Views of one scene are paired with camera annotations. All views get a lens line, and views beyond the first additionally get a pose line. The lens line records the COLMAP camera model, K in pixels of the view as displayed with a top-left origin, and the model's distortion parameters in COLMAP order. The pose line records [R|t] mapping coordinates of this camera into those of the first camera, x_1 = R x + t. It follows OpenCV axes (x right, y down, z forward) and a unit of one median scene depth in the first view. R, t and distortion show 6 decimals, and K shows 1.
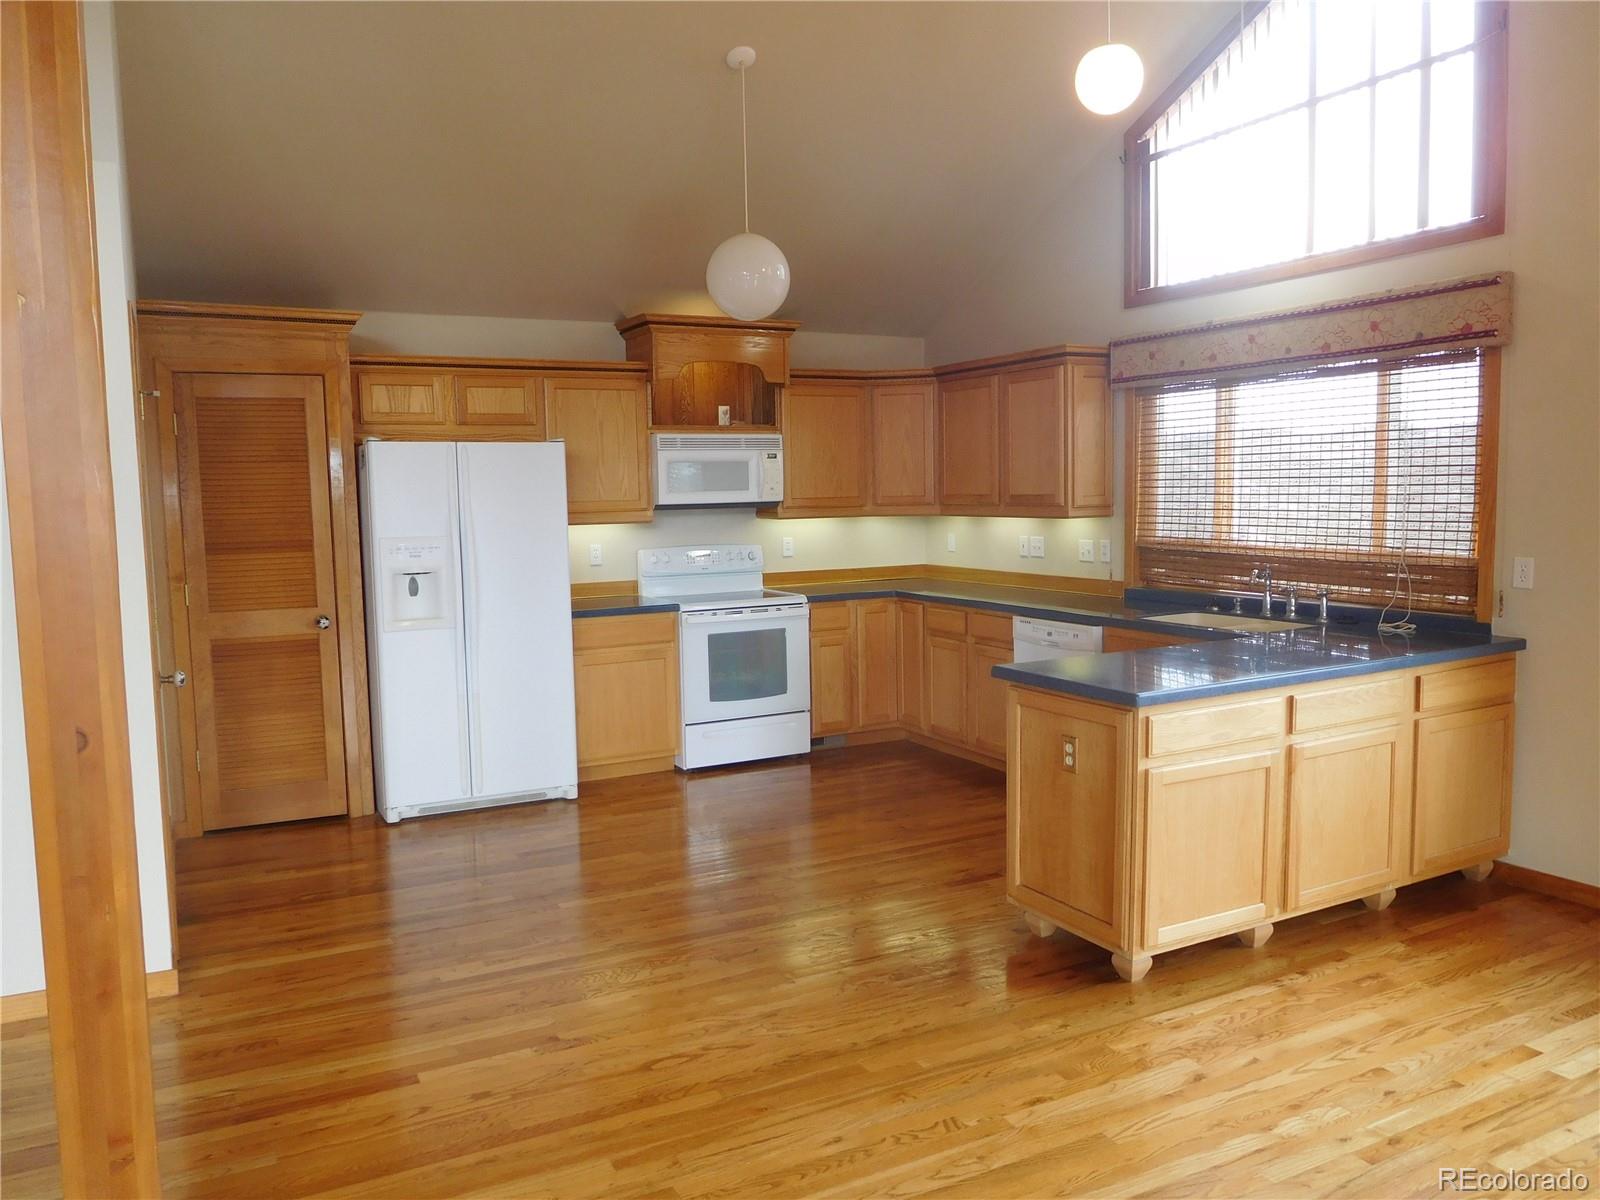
lens RADIAL K [[1174.6, 0, 800.0], [0, 1174.6, 600.0], [0, 0, 1]] dist [-0.024833, -0.002031]
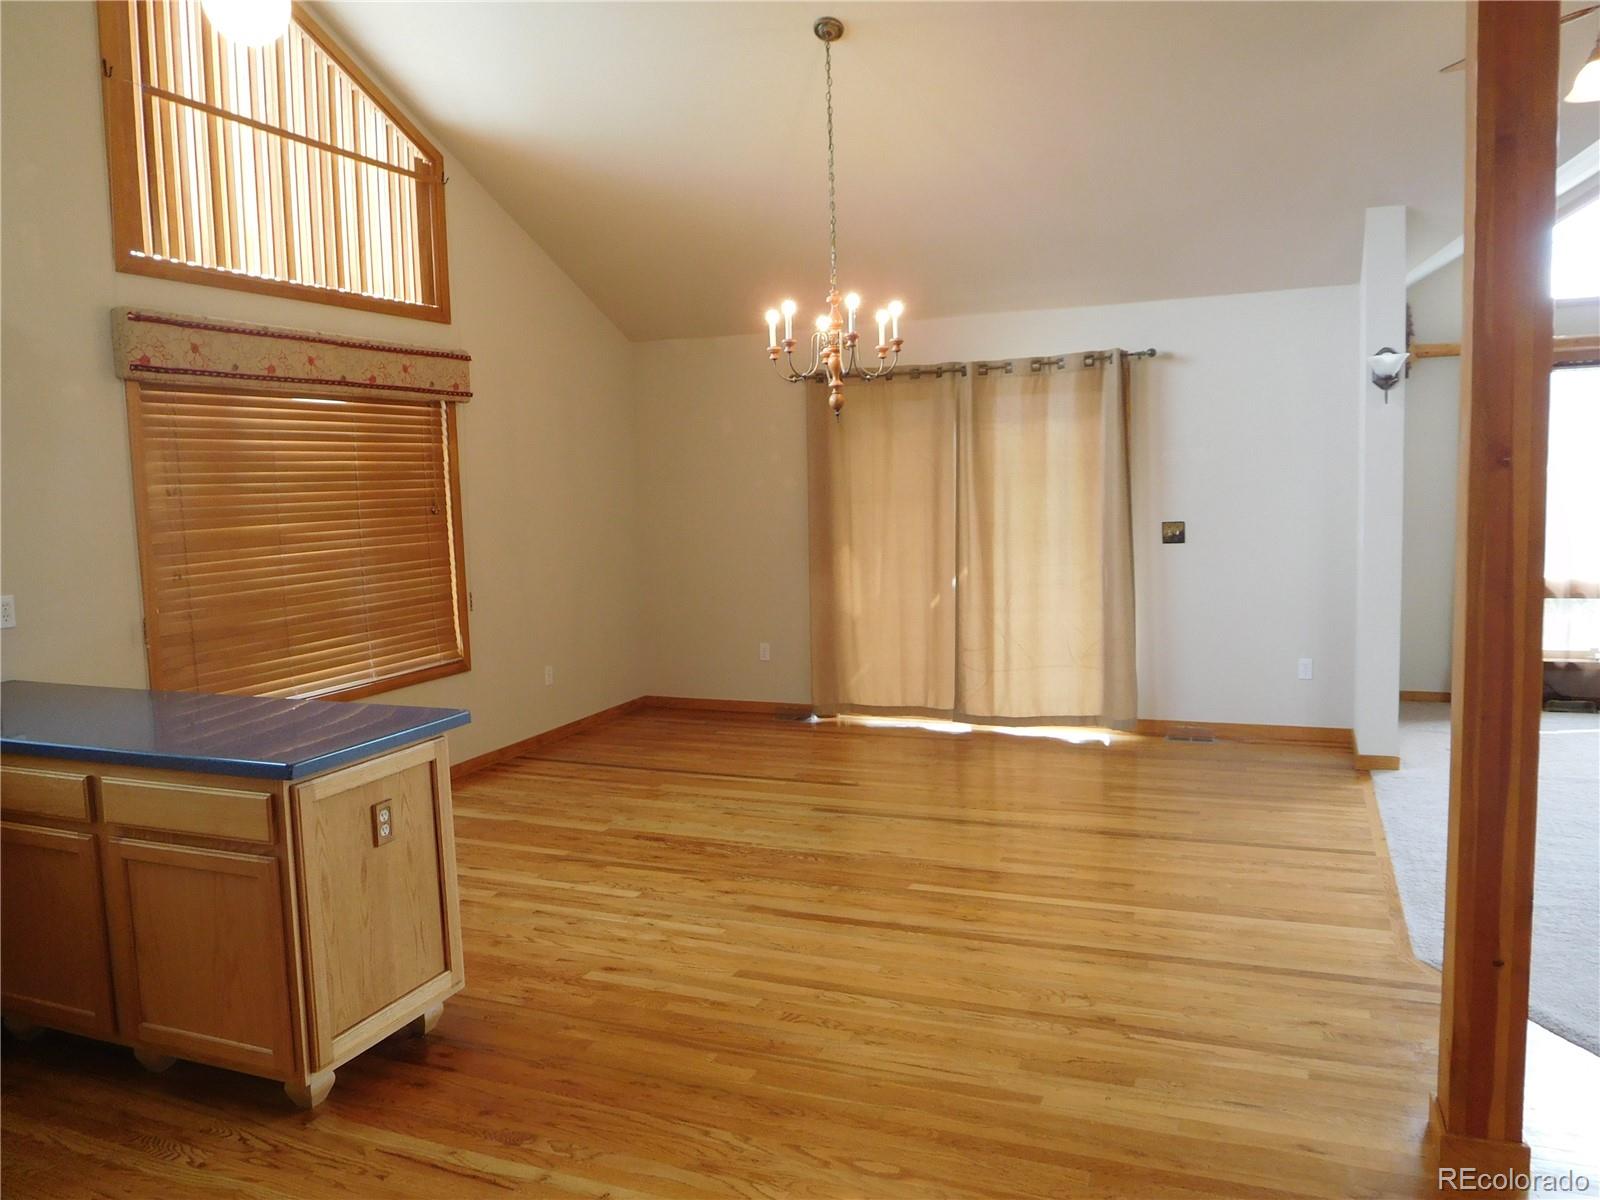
lens RADIAL K [[1174.6, 0, 800.0], [0, 1174.6, 600.0], [0, 0, 1]] dist [-0.024833, -0.002031]
pose [[-0.639504, -0.045199, 0.767458, -0.489471], [0.110255, 0.982559, 0.149741, -0.097290], [-0.760840, 0.180376, -0.623367, 1.036998]]
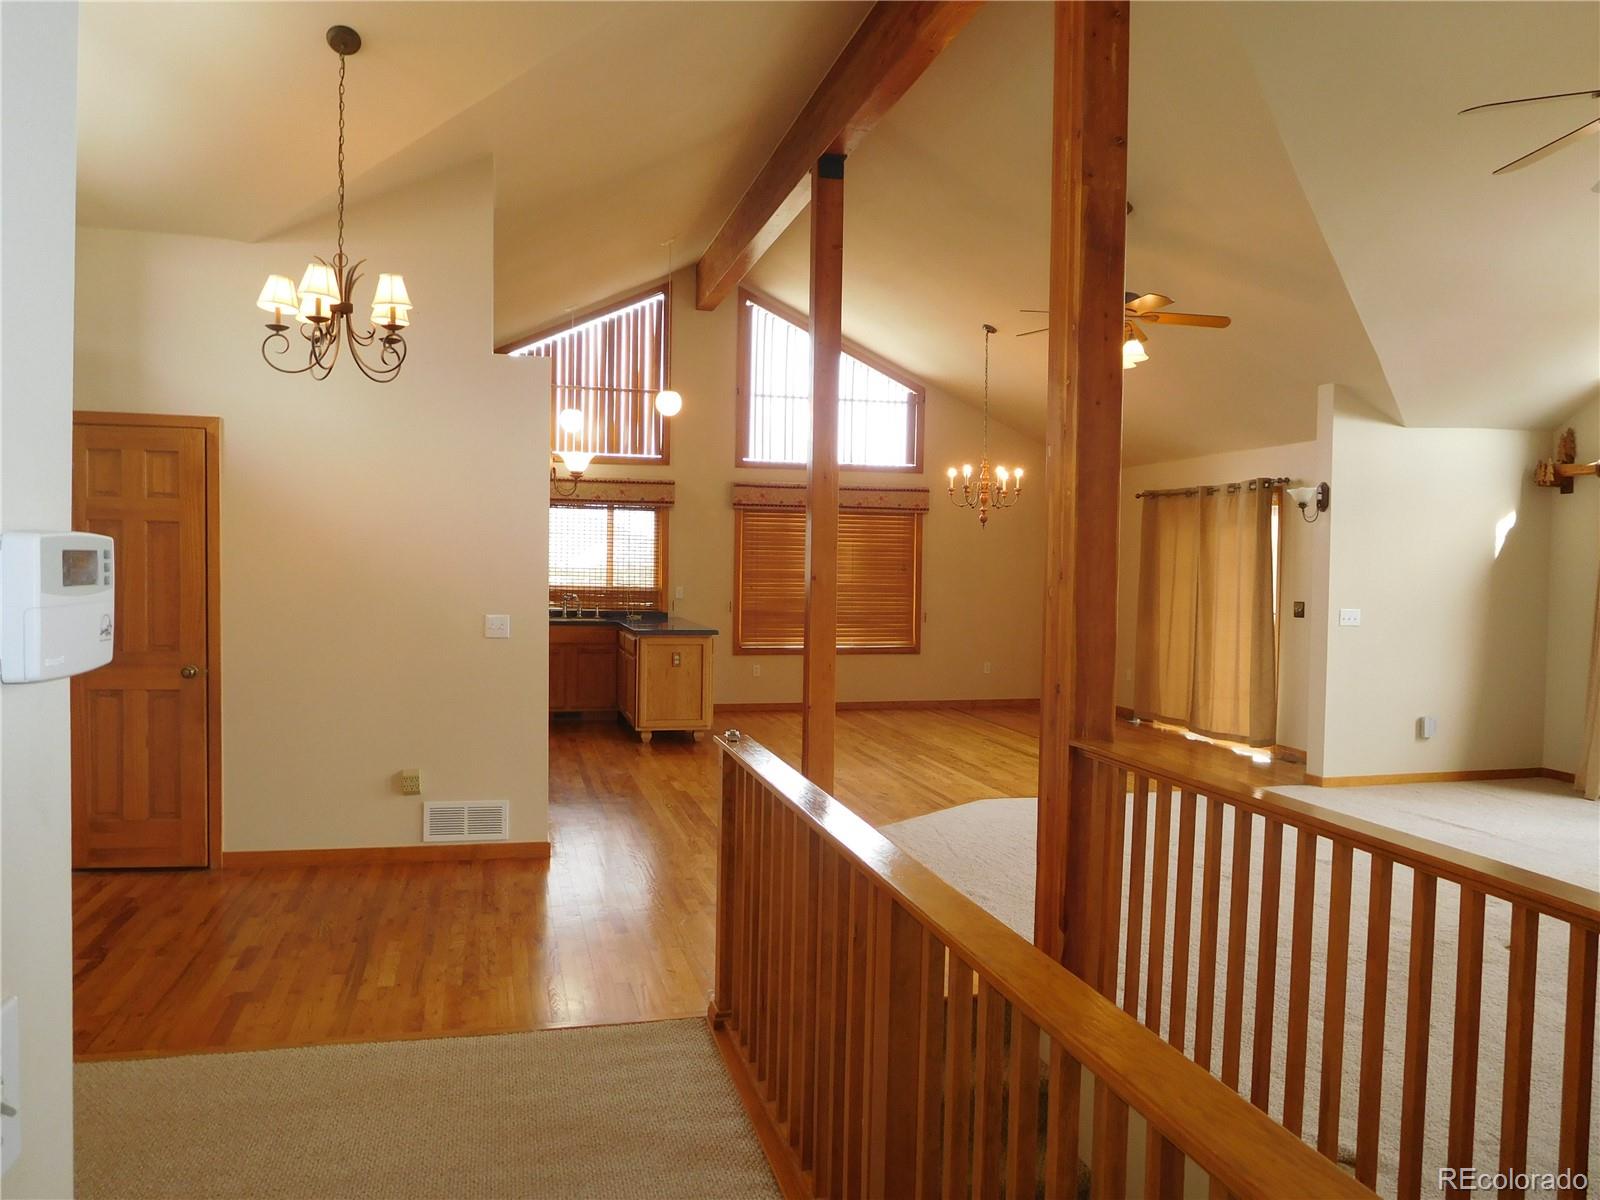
lens RADIAL K [[1174.6, 0, 800.0], [0, 1174.6, 600.0], [0, 0, 1]] dist [-0.024833, -0.002031]
pose [[0.234603, -0.013122, 0.972003, -1.833359], [0.071188, 0.997456, -0.003716, 0.023402], [-0.969481, 0.070066, 0.234940, 0.092261]]
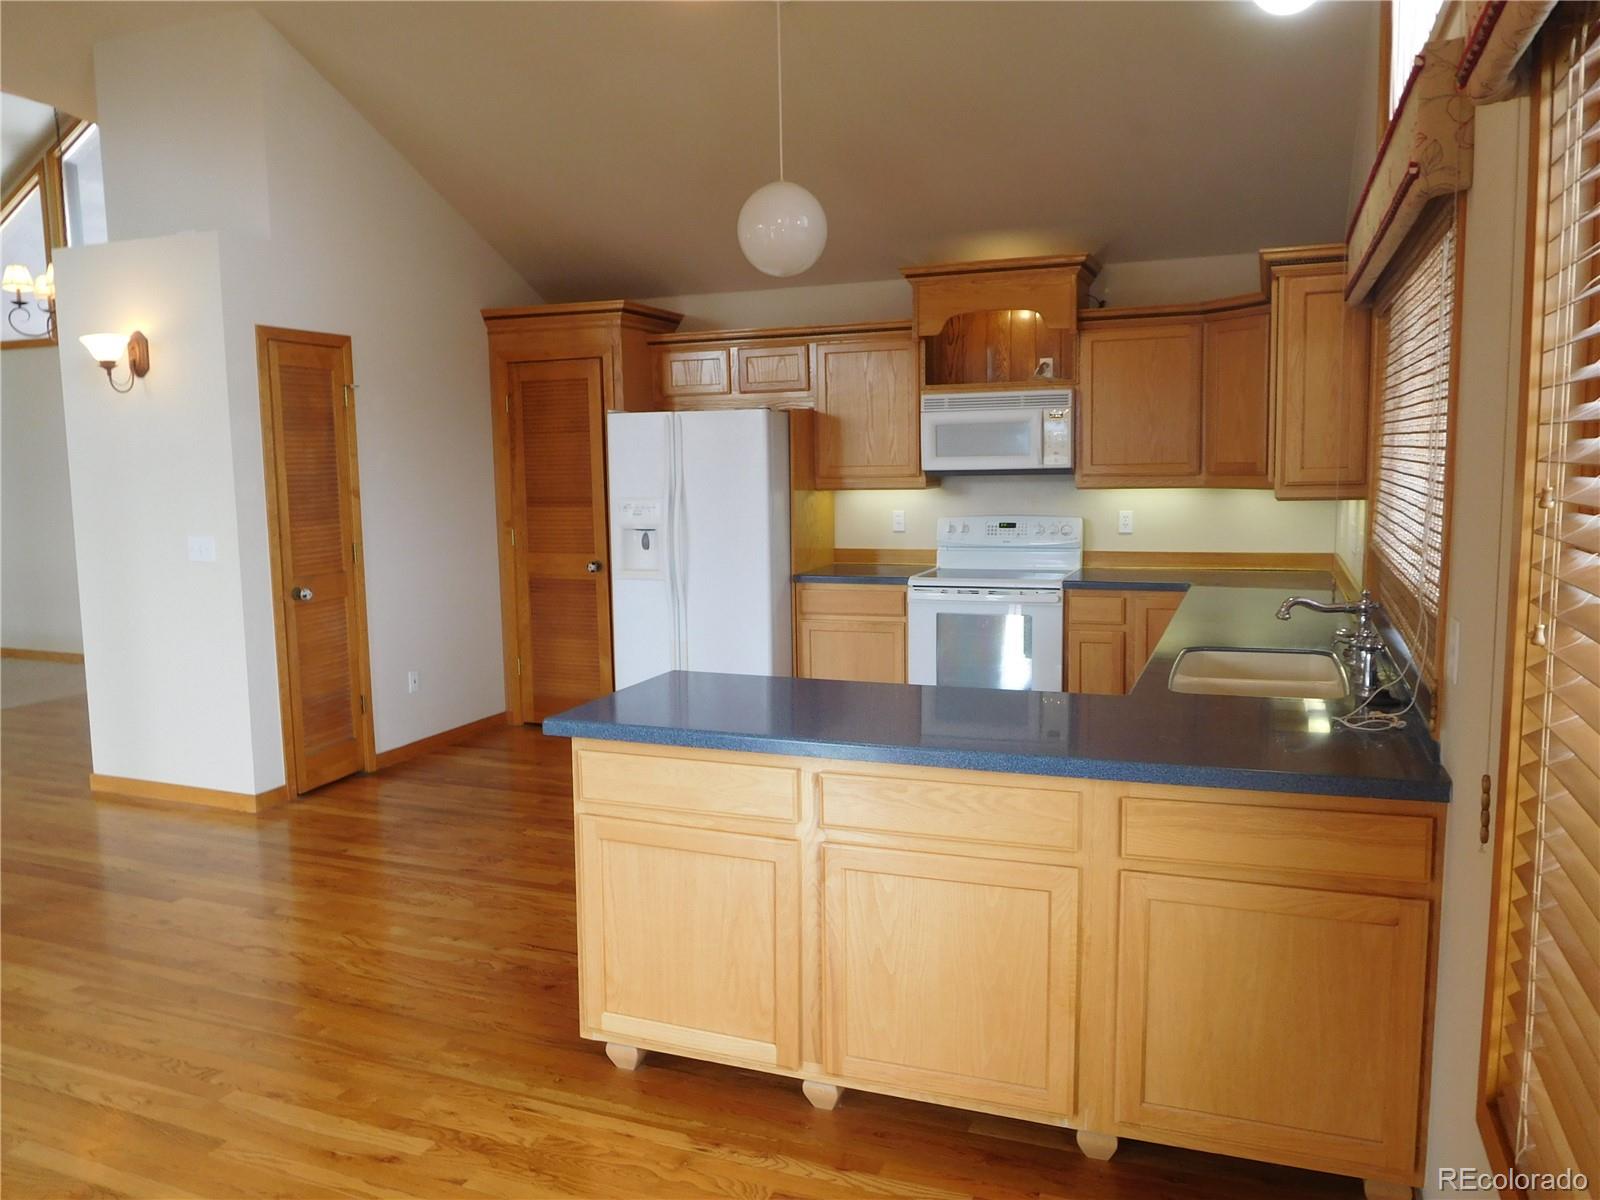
lens RADIAL K [[1174.3, 0, 798.9], [0, 1174.3, 617.0], [0, 0, 1]] dist [-0.019497, -0.002423]
pose [[0.652252, 0.108496, -0.750197, 0.761181], [-0.065881, 0.994072, 0.086487, -0.056387], [0.755134, -0.006987, 0.655534, 0.442676]]
